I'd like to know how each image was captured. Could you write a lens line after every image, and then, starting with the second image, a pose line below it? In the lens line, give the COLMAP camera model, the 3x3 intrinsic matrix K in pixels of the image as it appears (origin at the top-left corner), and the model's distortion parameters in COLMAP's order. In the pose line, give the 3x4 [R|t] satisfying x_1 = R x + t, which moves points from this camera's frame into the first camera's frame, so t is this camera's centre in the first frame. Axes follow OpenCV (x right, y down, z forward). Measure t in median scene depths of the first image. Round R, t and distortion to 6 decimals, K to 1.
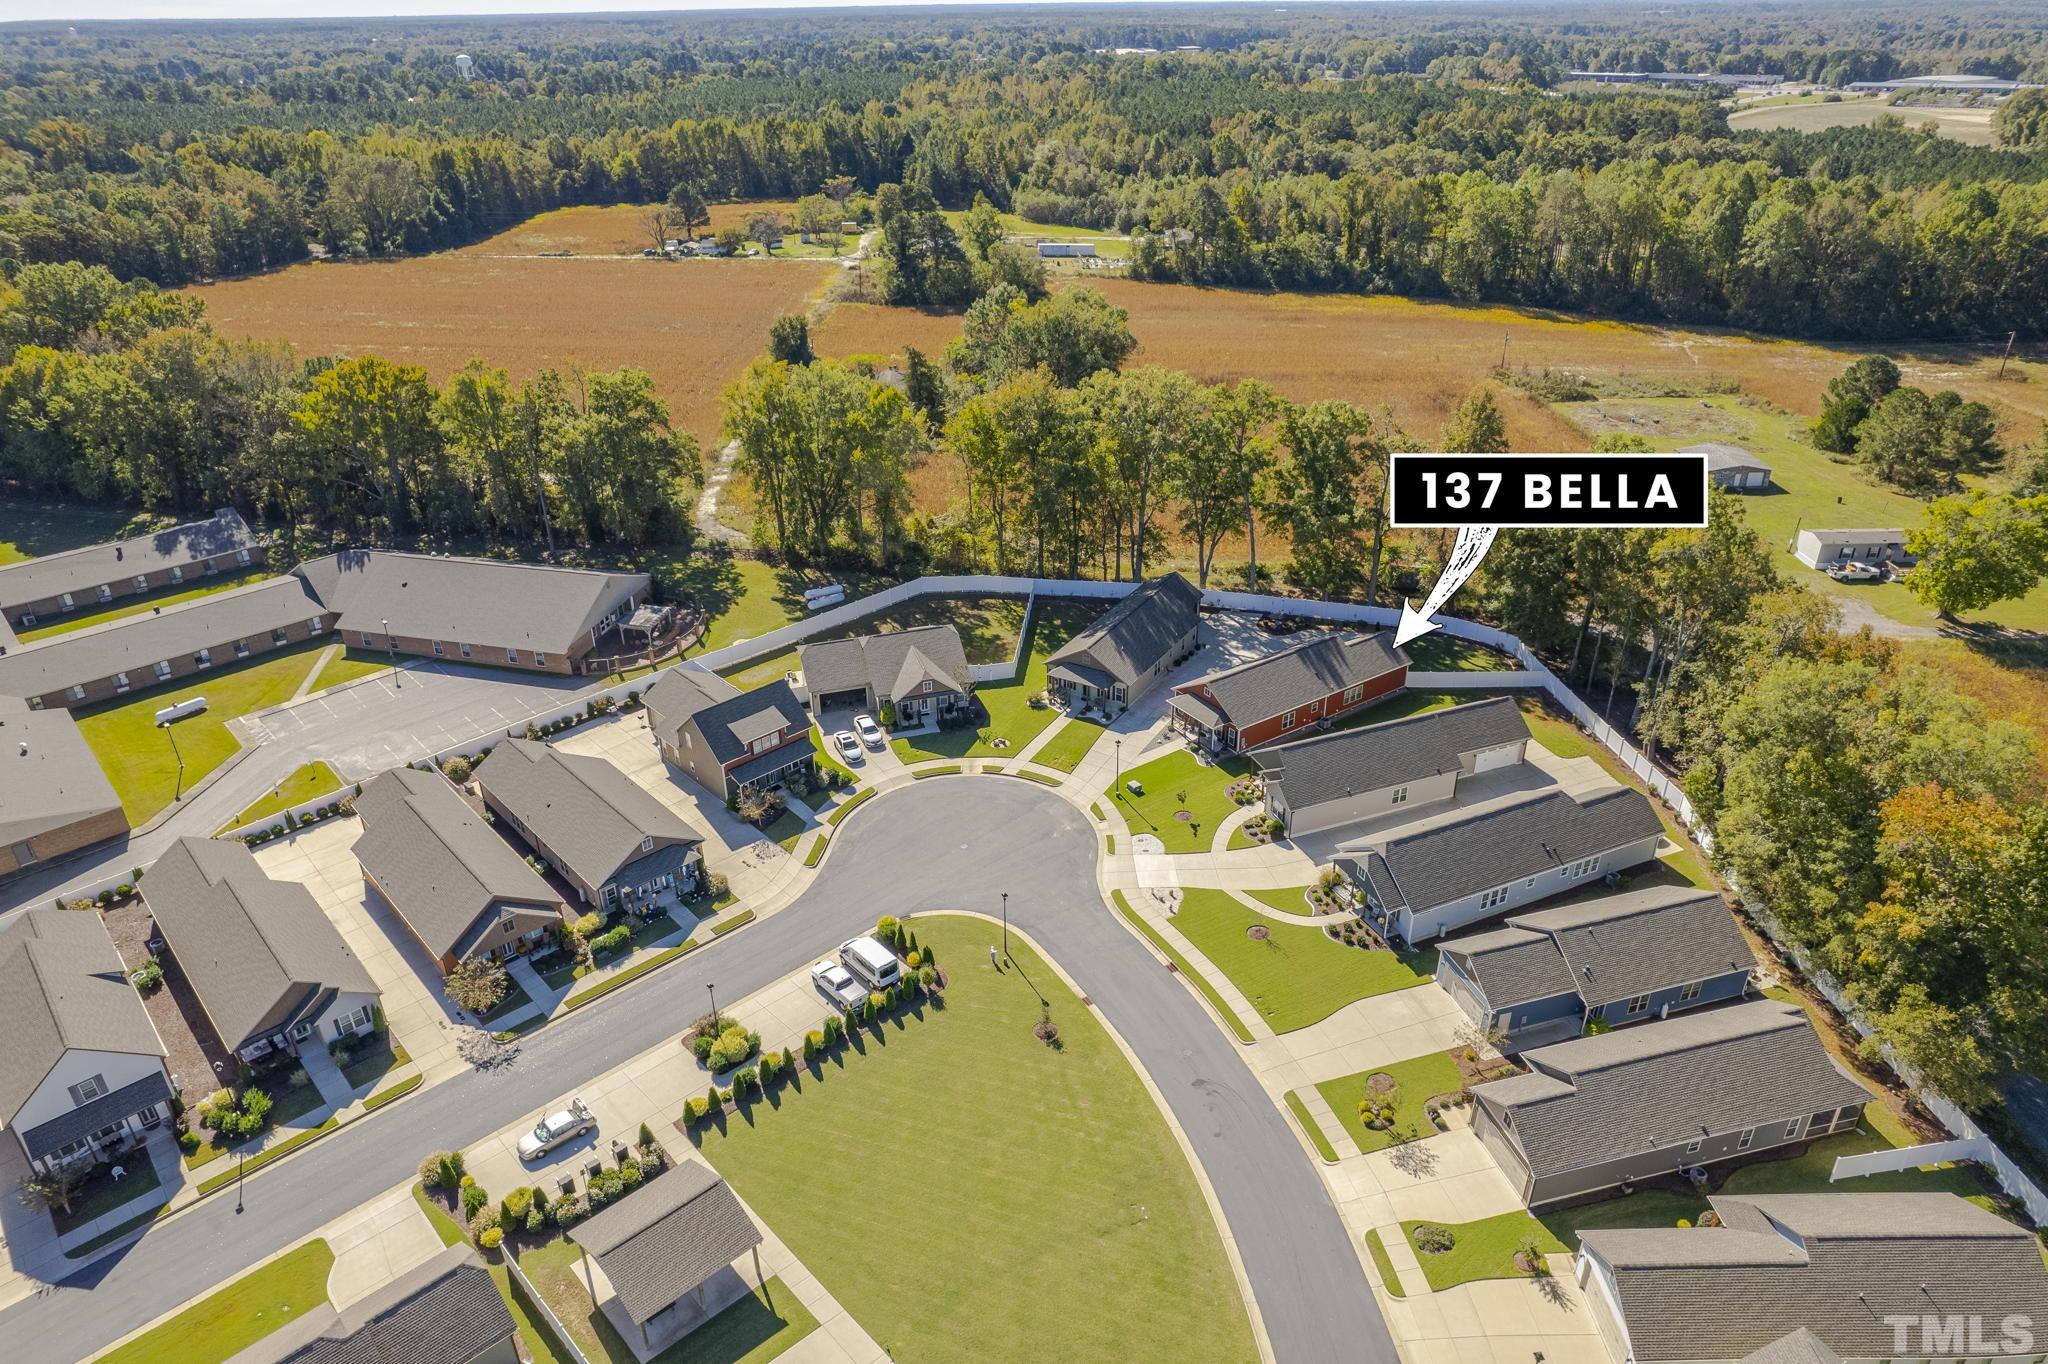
lens RADIAL K [[1256.8, 0, 1056.0], [0, 1256.8, 718.6], [0, 0, 1]] dist [-0.064207, 0.062278]
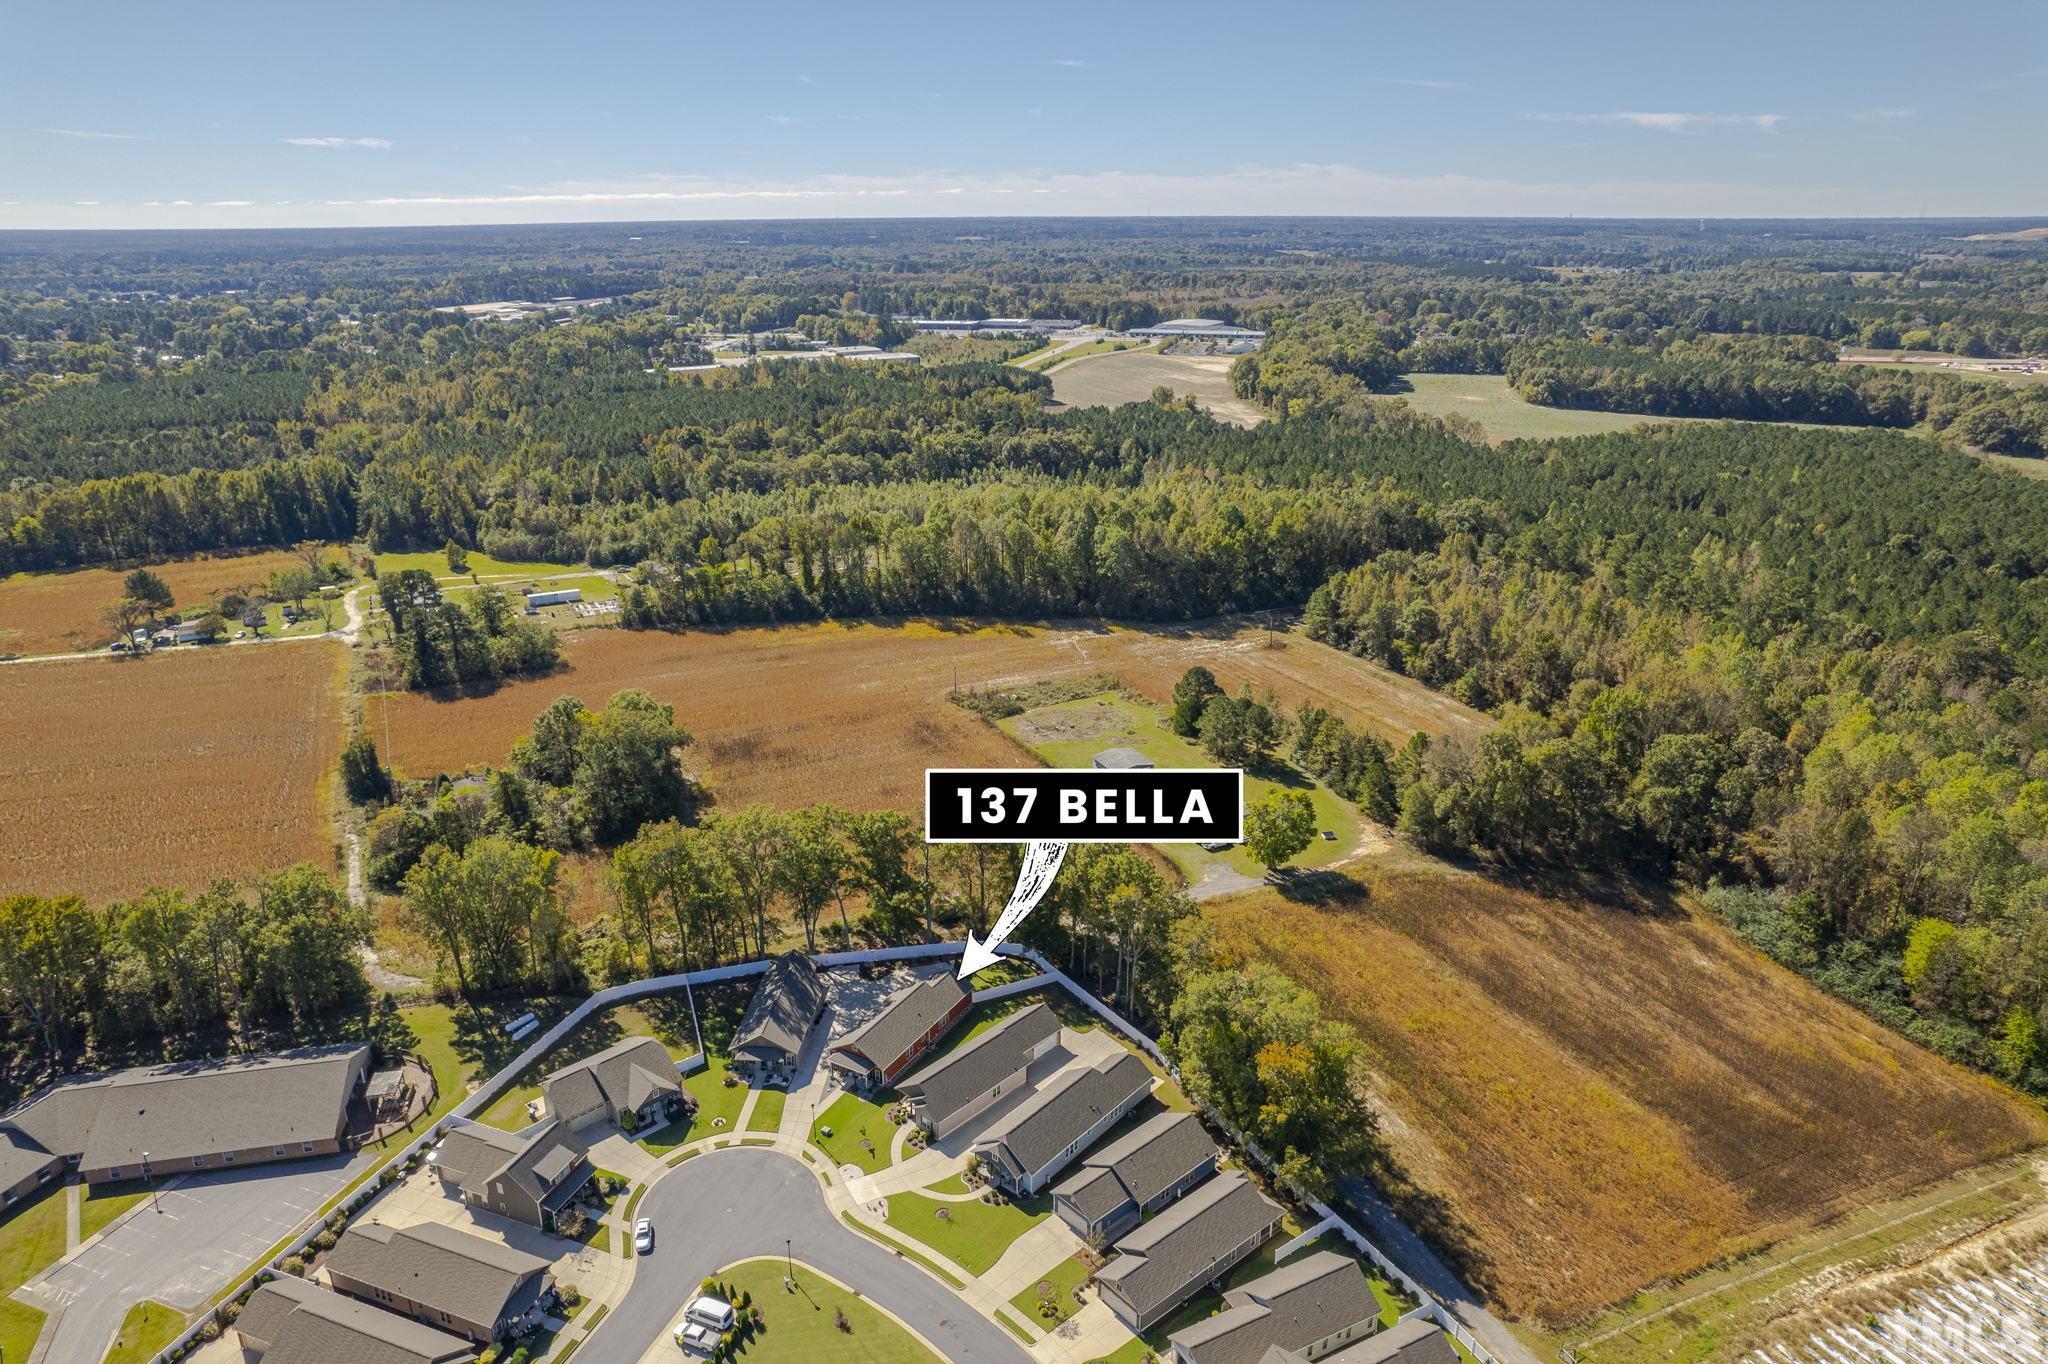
lens RADIAL K [[1256.8, 0, 1056.0], [0, 1256.8, 718.6], [0, 0, 1]] dist [-0.064207, 0.062278]
pose [[0.893536, -0.134392, 0.428407, -0.239881], [0.197117, 0.974702, -0.105364, -0.195343], [-0.403409, 0.178593, 0.897422, -0.461377]]
